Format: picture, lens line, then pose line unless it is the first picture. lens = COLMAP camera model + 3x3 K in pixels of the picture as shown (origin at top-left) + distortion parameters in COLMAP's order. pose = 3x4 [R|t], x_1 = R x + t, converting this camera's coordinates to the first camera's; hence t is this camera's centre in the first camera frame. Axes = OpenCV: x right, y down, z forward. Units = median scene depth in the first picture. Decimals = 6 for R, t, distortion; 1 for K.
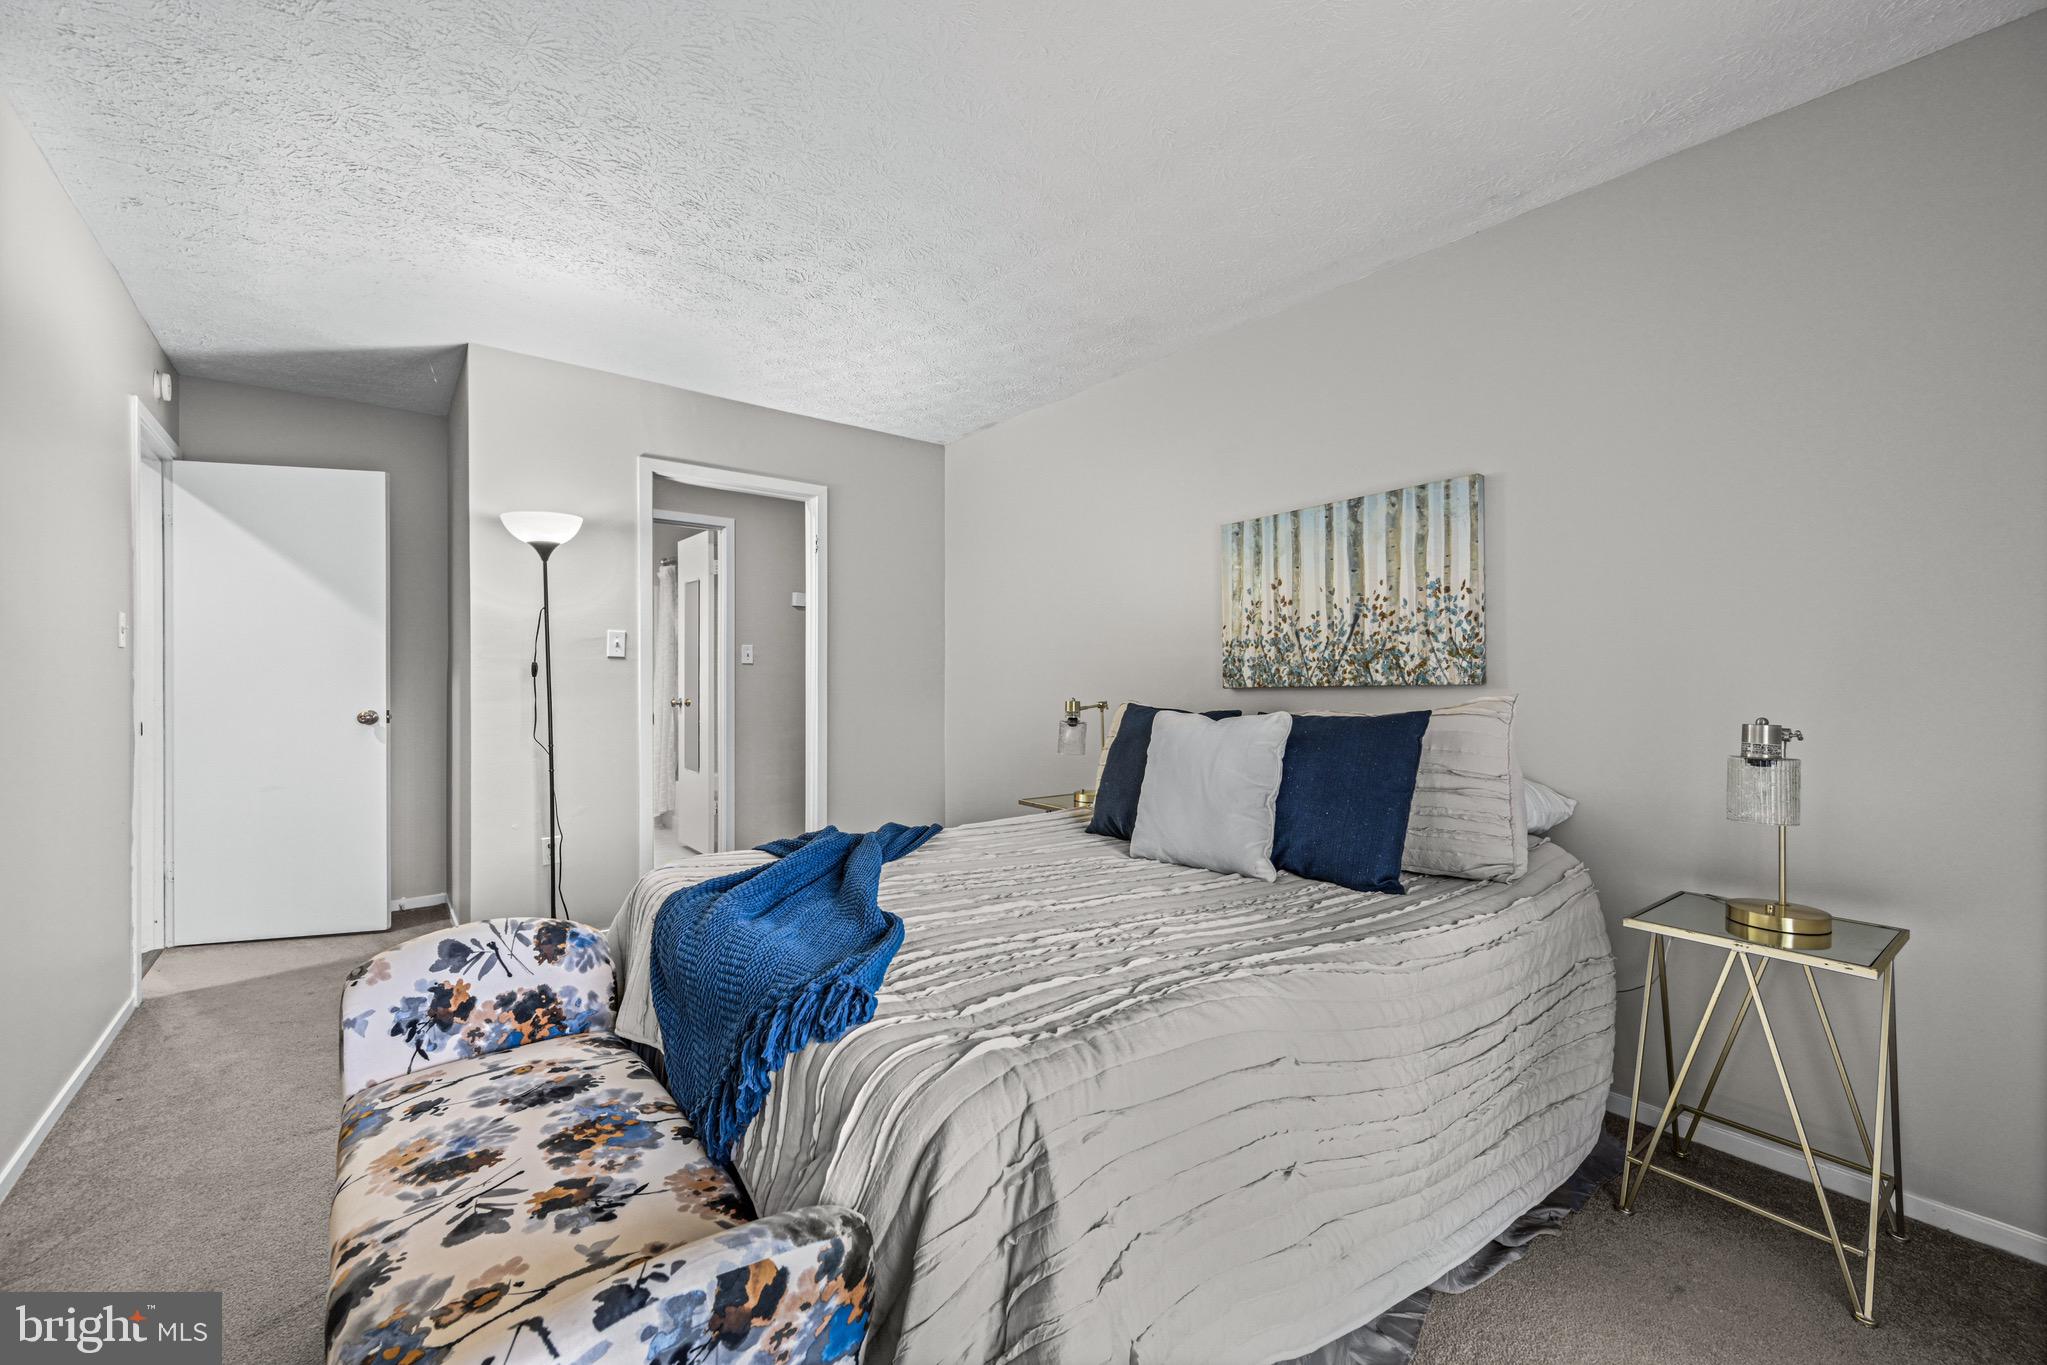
lens RADIAL K [[822.7, 0, 1027.3], [0, 822.7, 696.1], [0, 0, 1]] dist [-0.000335, -0.000075]
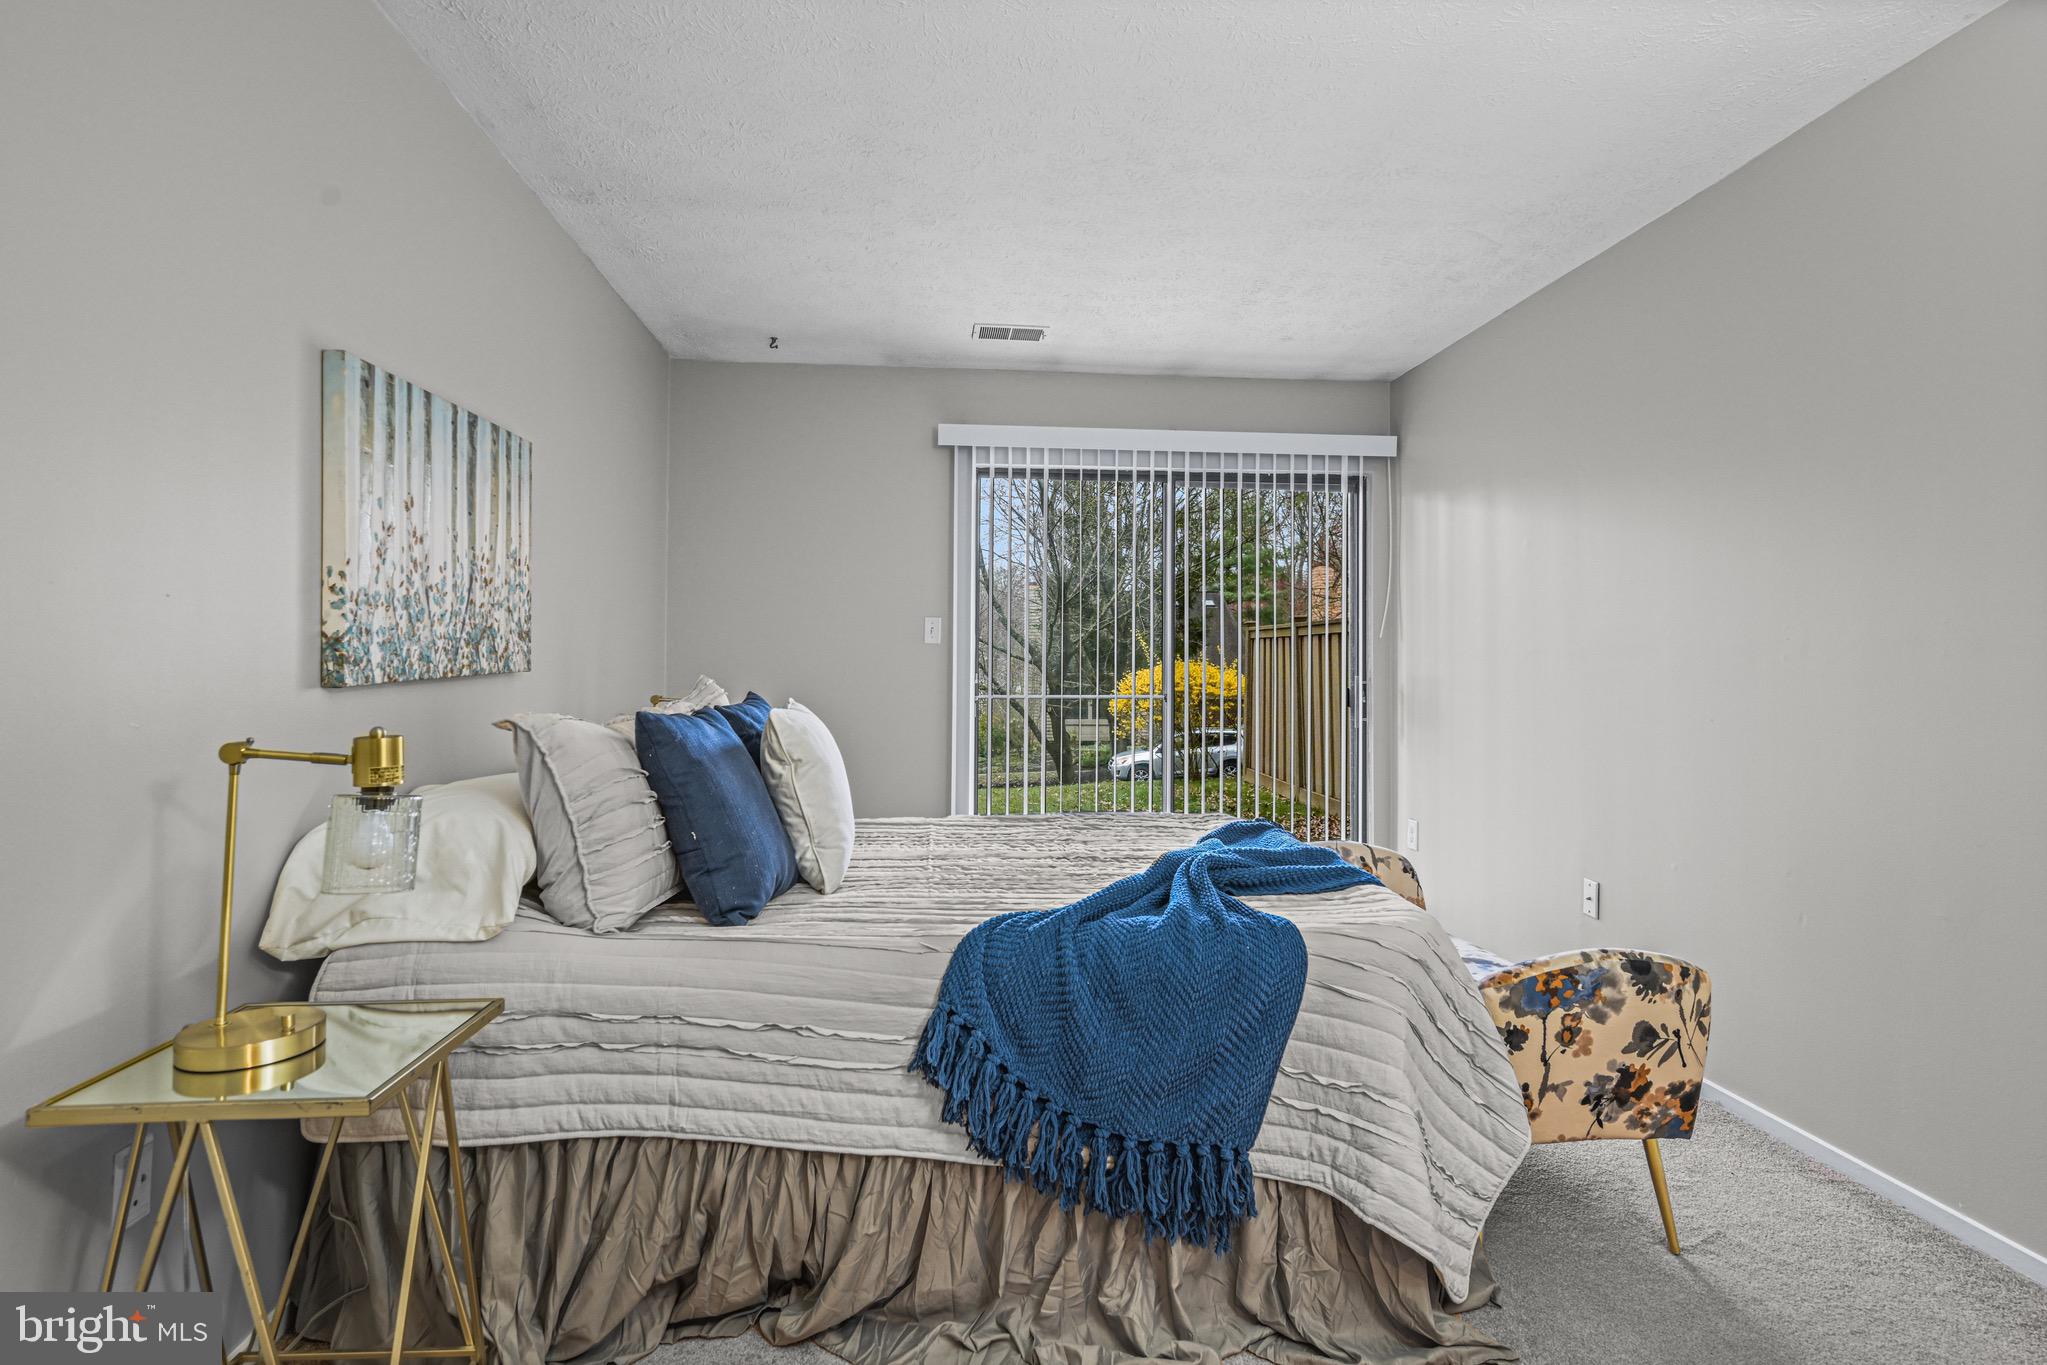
lens RADIAL K [[1021.6, 0, 1015.7], [0, 1021.6, 650.2], [0, 0, 1]] dist [0.002014, -0.000029]
pose [[-0.823977, -0.003872, 0.566610, -0.483542], [0.001815, 0.999953, 0.009473, -0.041153], [-0.566620, 0.008833, -0.823932, 1.435692]]
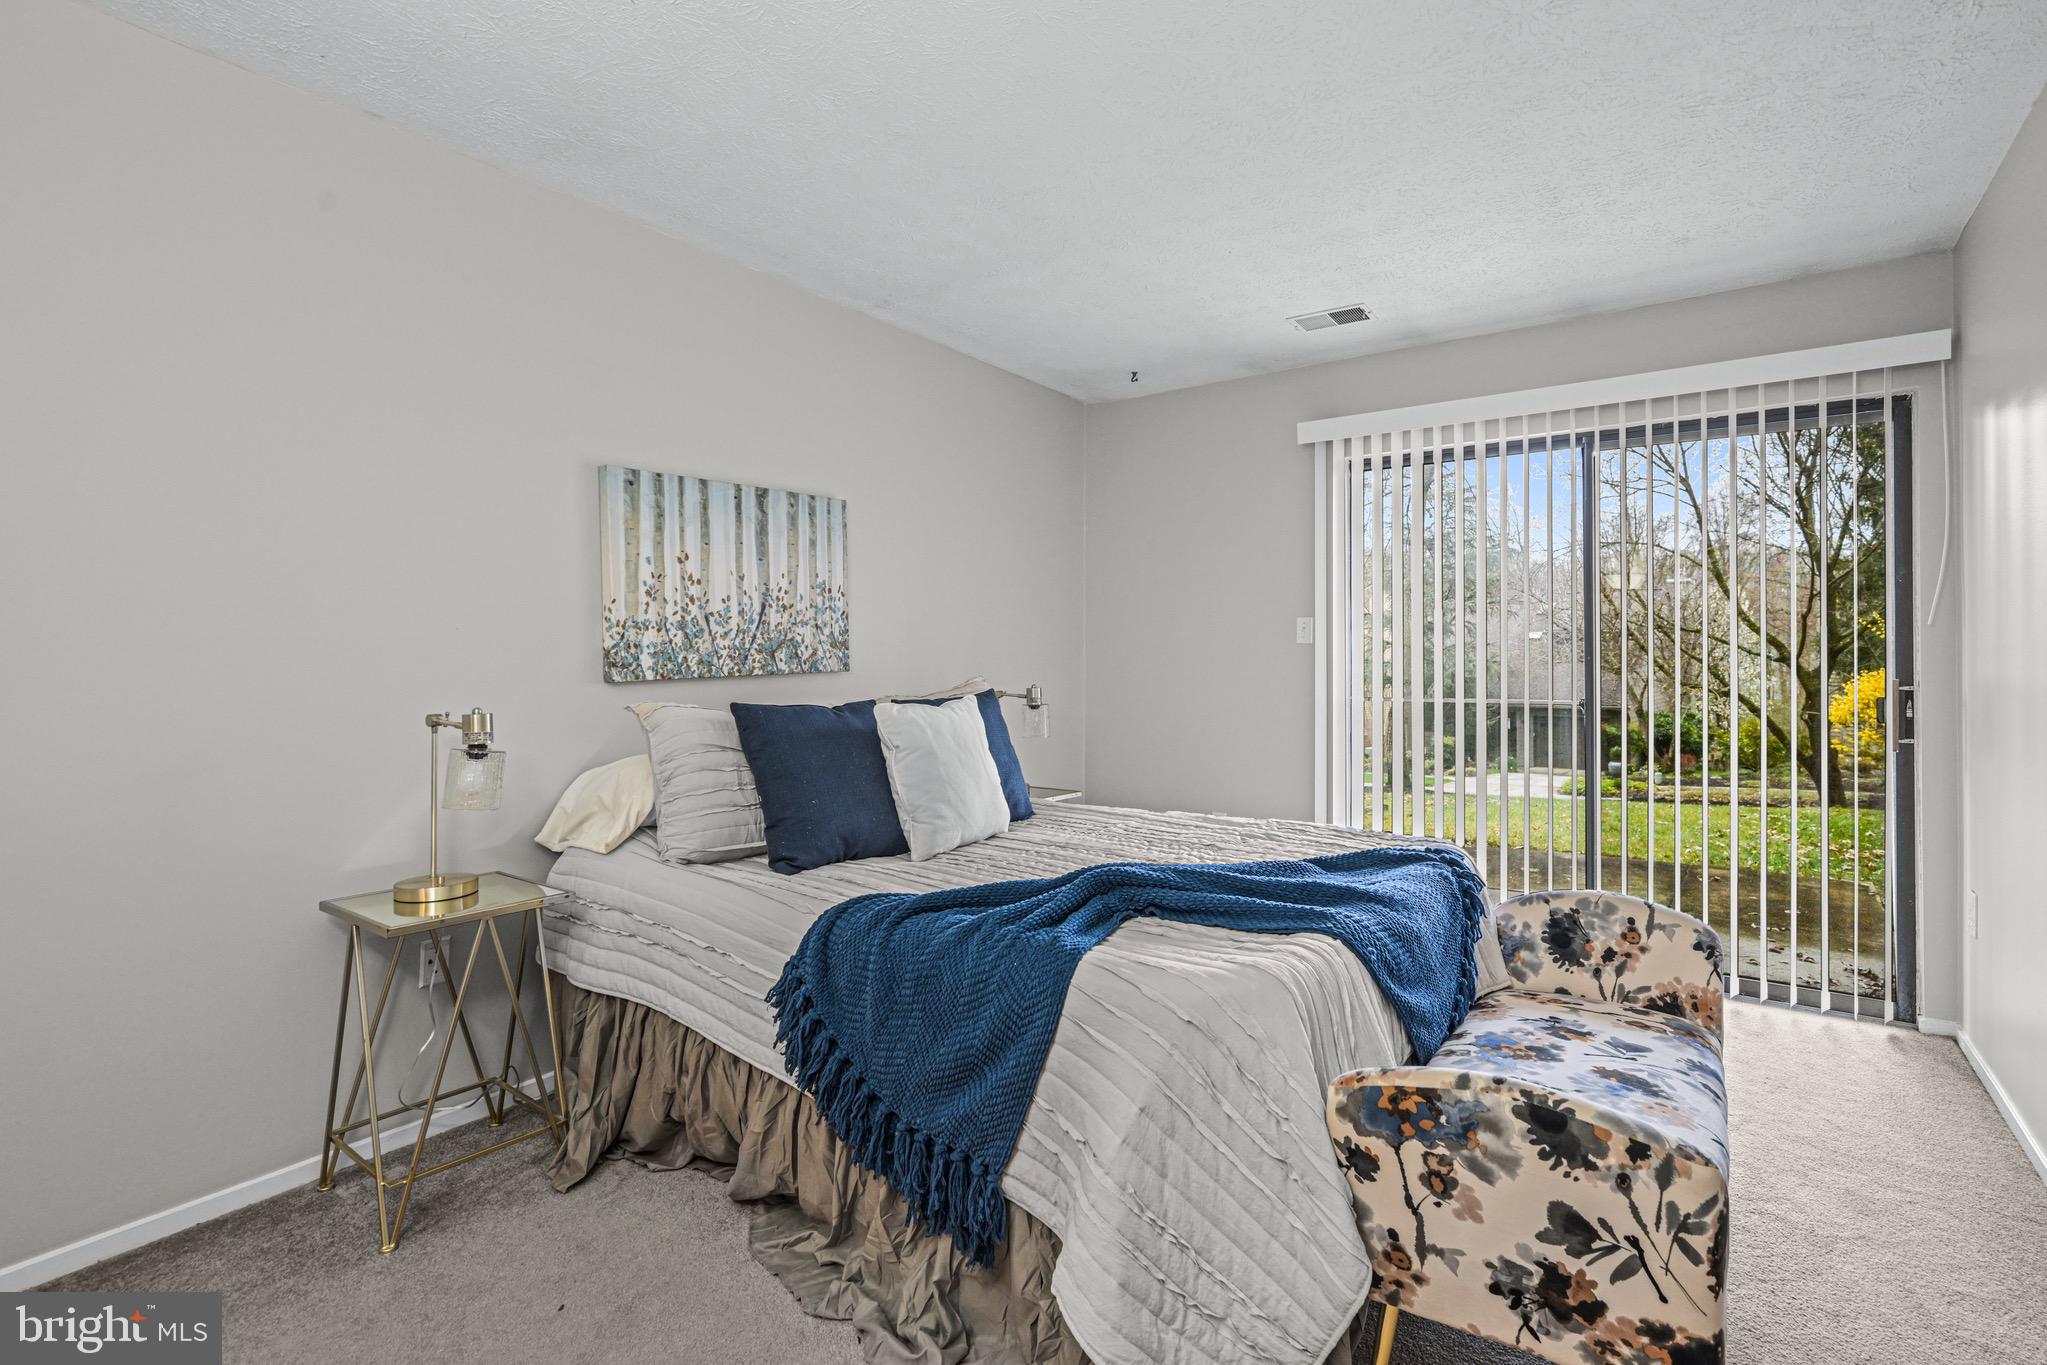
lens RADIAL K [[940.4, 0, 1053.7], [0, 940.4, 660.8], [0, 0, 1]] dist [0.003196, 0.000066]
pose [[-0.274787, -0.007578, 0.961475, -0.787069], [0.019437, 0.999721, 0.013435, -0.037246], [-0.961309, 0.022380, -0.274563, 0.957347]]
